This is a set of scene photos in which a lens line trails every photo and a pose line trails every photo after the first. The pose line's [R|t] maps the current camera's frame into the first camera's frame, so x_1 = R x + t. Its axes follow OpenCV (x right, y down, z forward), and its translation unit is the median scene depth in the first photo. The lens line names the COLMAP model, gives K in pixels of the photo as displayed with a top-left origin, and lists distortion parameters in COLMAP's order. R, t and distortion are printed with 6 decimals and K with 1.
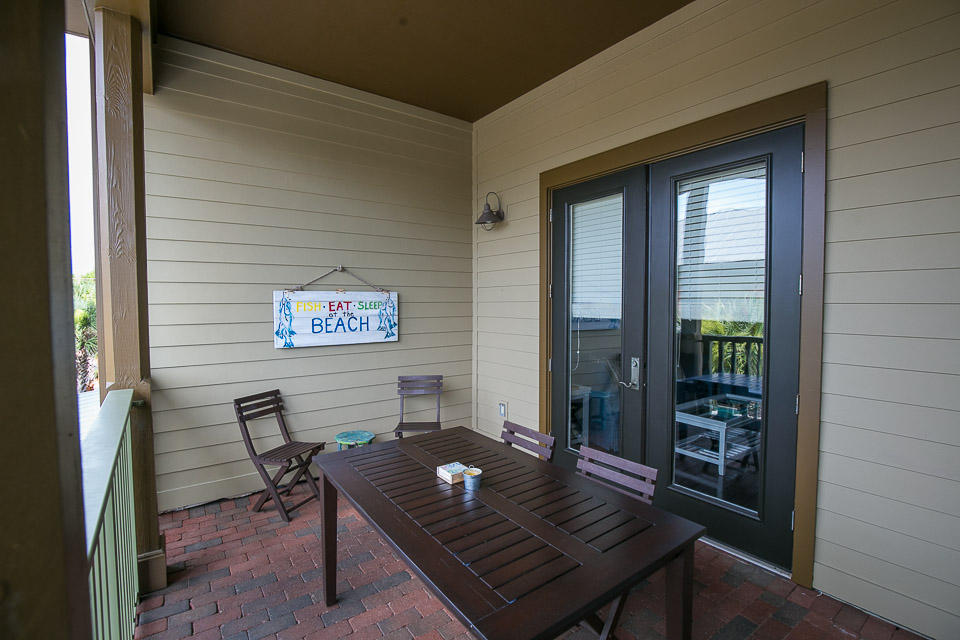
lens RADIAL K [[441.2, 0, 495.7], [0, 441.2, 322.4], [0, 0, 1]] dist [-0.035166, 0.007976]
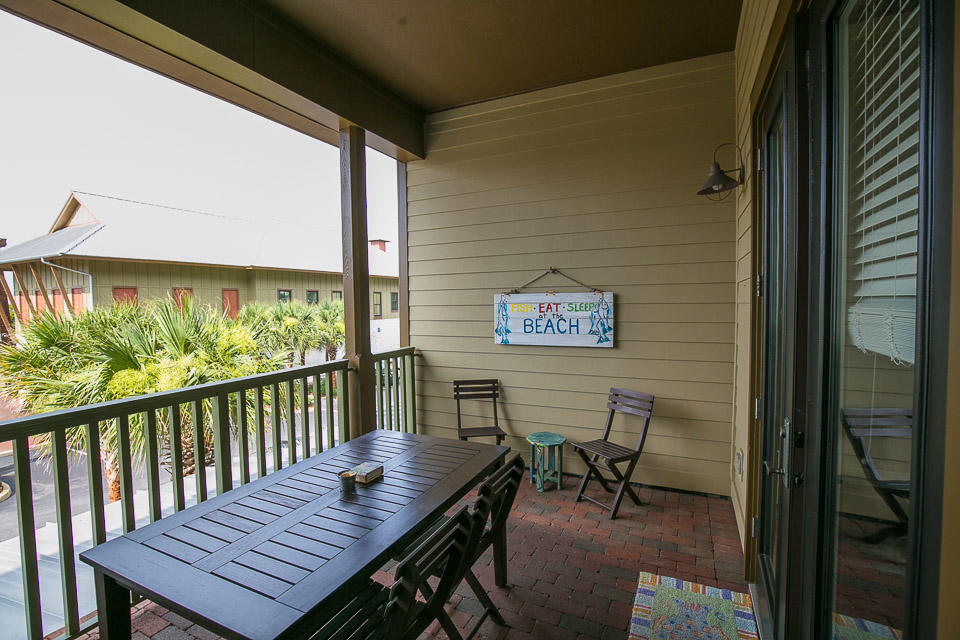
lens RADIAL K [[441.2, 0, 483.5], [0, 441.2, 320.5], [0, 0, 1]] dist [-0.035166, 0.007976]
pose [[0.455799, 0.042863, -0.889050, 0.480795], [-0.028163, 0.999034, 0.033727, -0.037622], [0.889637, 0.009665, 0.456566, 0.398870]]
